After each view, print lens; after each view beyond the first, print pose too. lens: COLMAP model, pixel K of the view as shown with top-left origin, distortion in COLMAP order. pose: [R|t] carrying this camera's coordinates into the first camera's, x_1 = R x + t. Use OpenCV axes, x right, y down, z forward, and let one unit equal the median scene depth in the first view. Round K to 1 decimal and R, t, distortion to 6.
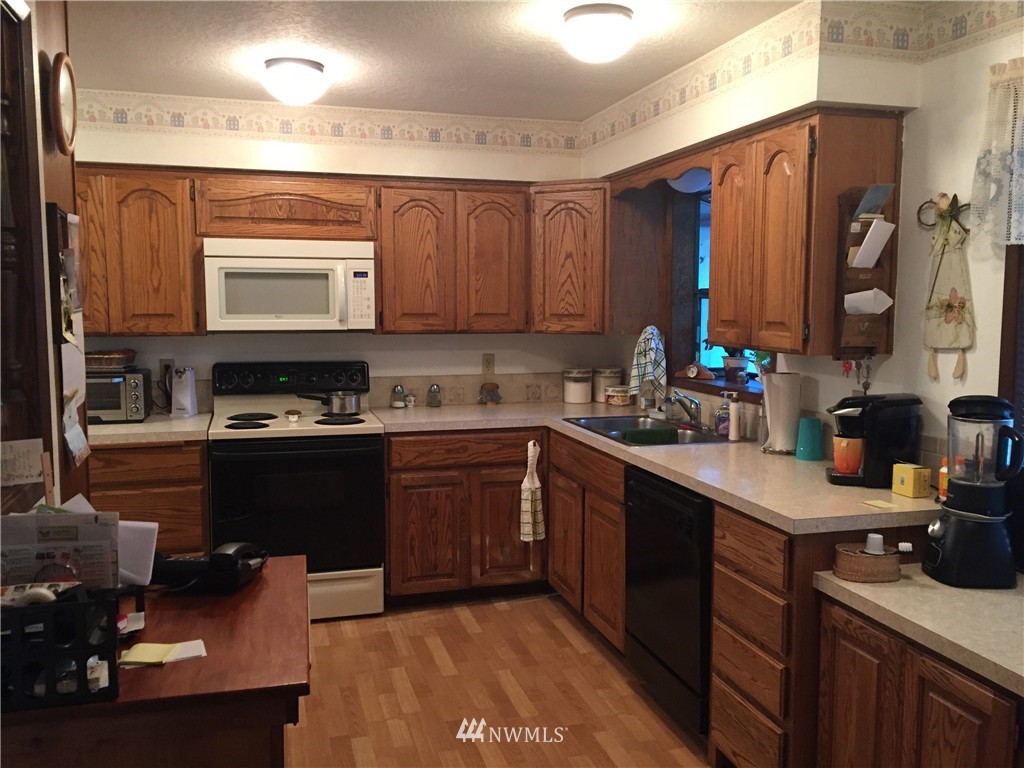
lens RADIAL K [[871.3, 0, 510.9], [0, 871.3, 382.0], [0, 0, 1]] dist [0.016112, 0.005917]
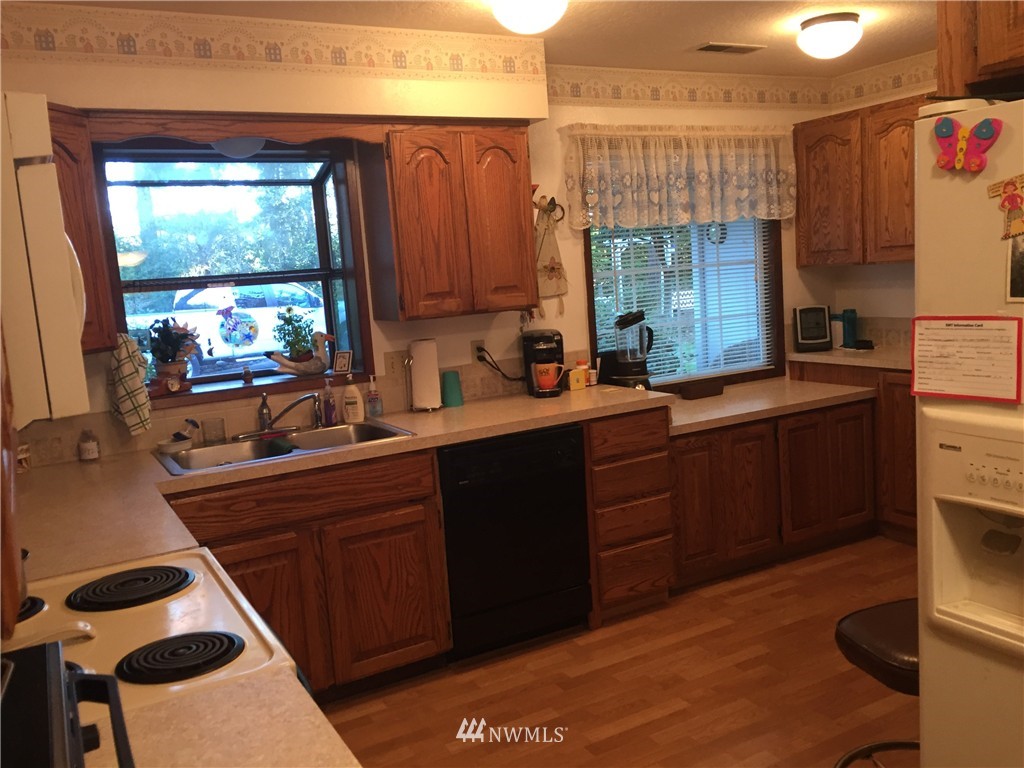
lens RADIAL K [[871.3, 0, 510.9], [0, 871.3, 386.1], [0, 0, 1]] dist [0.016112, 0.005917]
pose [[-0.219022, -0.112770, 0.969181, -0.999325], [0.167582, 0.974191, 0.151224, -0.127503], [-0.961221, 0.195539, -0.194471, 1.386899]]
